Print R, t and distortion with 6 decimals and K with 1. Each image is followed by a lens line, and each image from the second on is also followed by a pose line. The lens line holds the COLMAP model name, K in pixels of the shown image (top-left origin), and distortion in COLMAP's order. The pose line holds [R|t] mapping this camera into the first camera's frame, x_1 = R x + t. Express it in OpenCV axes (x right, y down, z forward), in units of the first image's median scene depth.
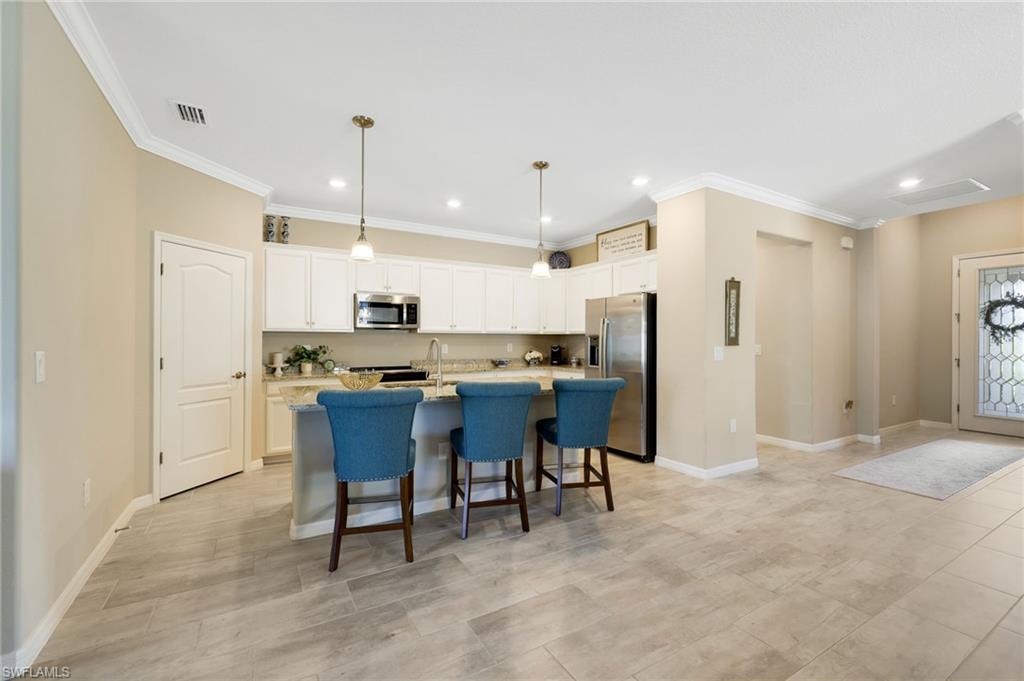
lens RADIAL K [[428.4, 0, 522.0], [0, 428.4, 334.6], [0, 0, 1]] dist [0.000122, -0.000154]
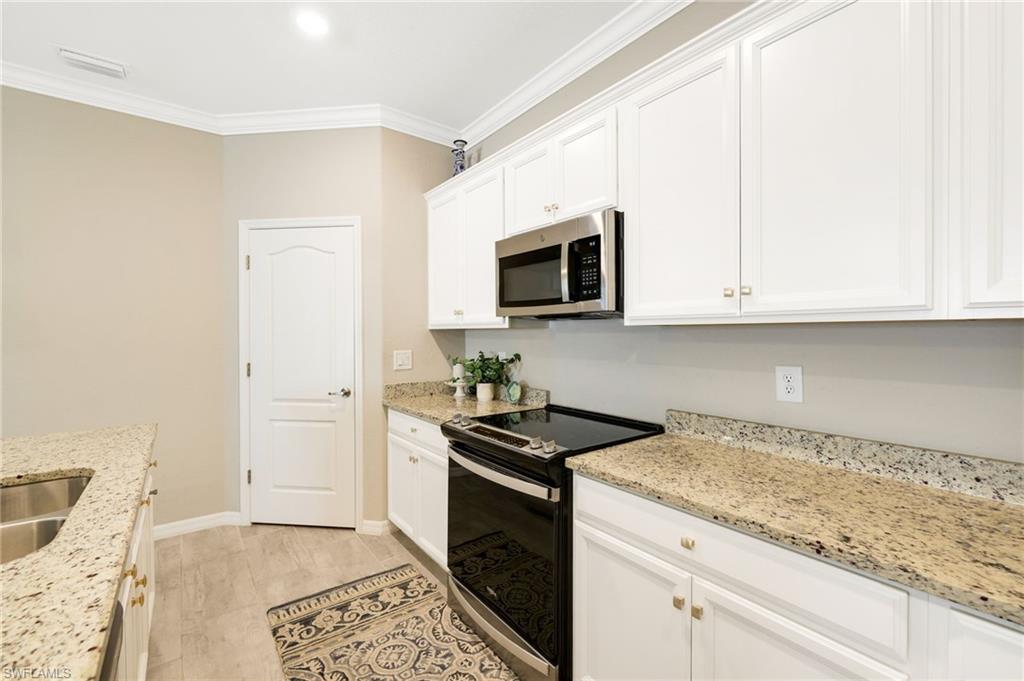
lens RADIAL K [[428.4, 0, 505.1], [0, 428.4, 333.0], [0, 0, 1]] dist [0.000122, -0.000154]
pose [[0.121185, -0.005533, -0.992615, 0.078454], [0.011537, 0.999925, -0.004165, 0.001714], [0.992563, -0.010947, 0.121240, 1.124650]]
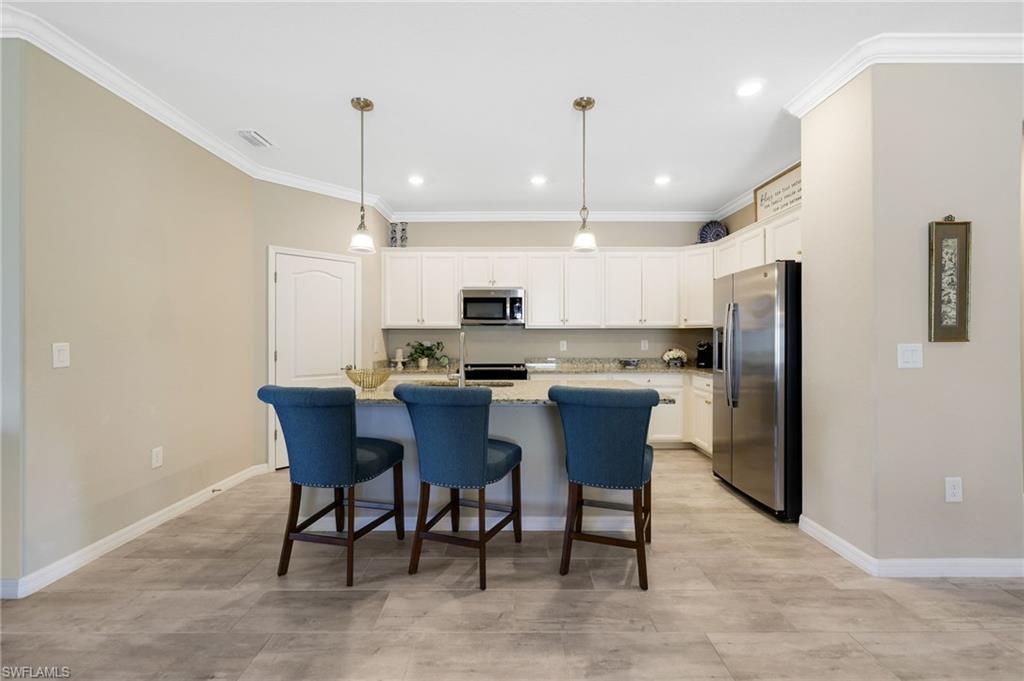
lens RADIAL K [[428.4, 0, 525.2], [0, 428.4, 333.1], [0, 0, 1]] dist [0.000122, -0.000154]
pose [[0.864176, -0.009480, -0.503100, 0.290061], [0.009166, 0.999953, -0.003098, 0.011406], [0.503106, -0.001934, 0.864223, 0.251156]]
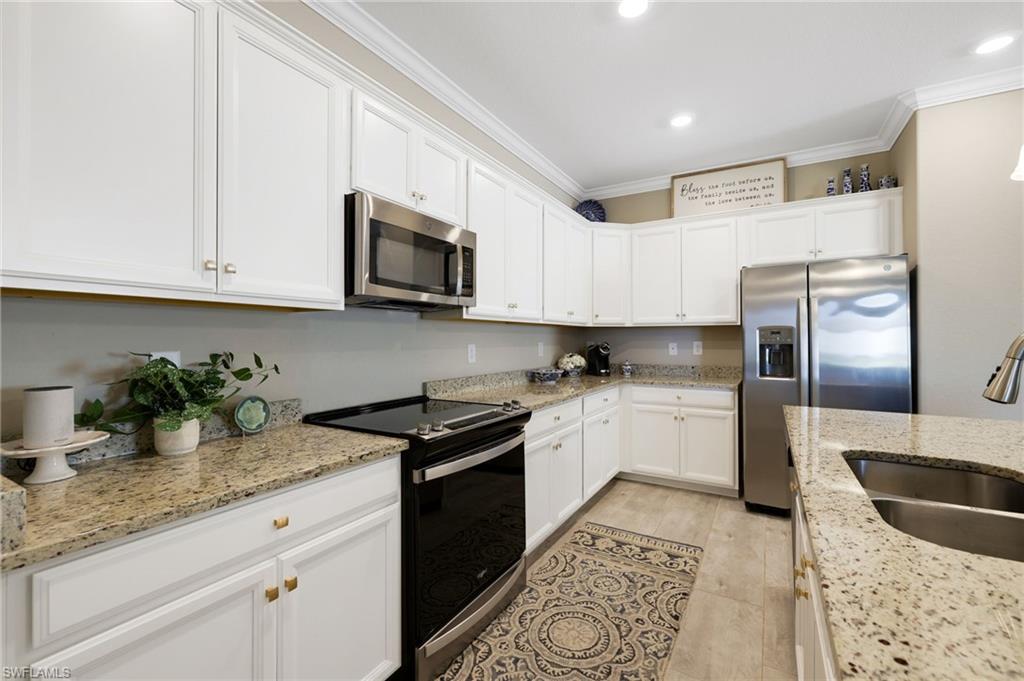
lens RADIAL K [[428.4, 0, 514.3], [0, 428.4, 335.8], [0, 0, 1]] dist [0.000122, -0.000154]
pose [[0.876810, -0.004779, 0.480813, -0.522162], [0.005415, 0.999985, 0.000065, 0.017702], [-0.480806, 0.002546, 0.876823, 0.767480]]
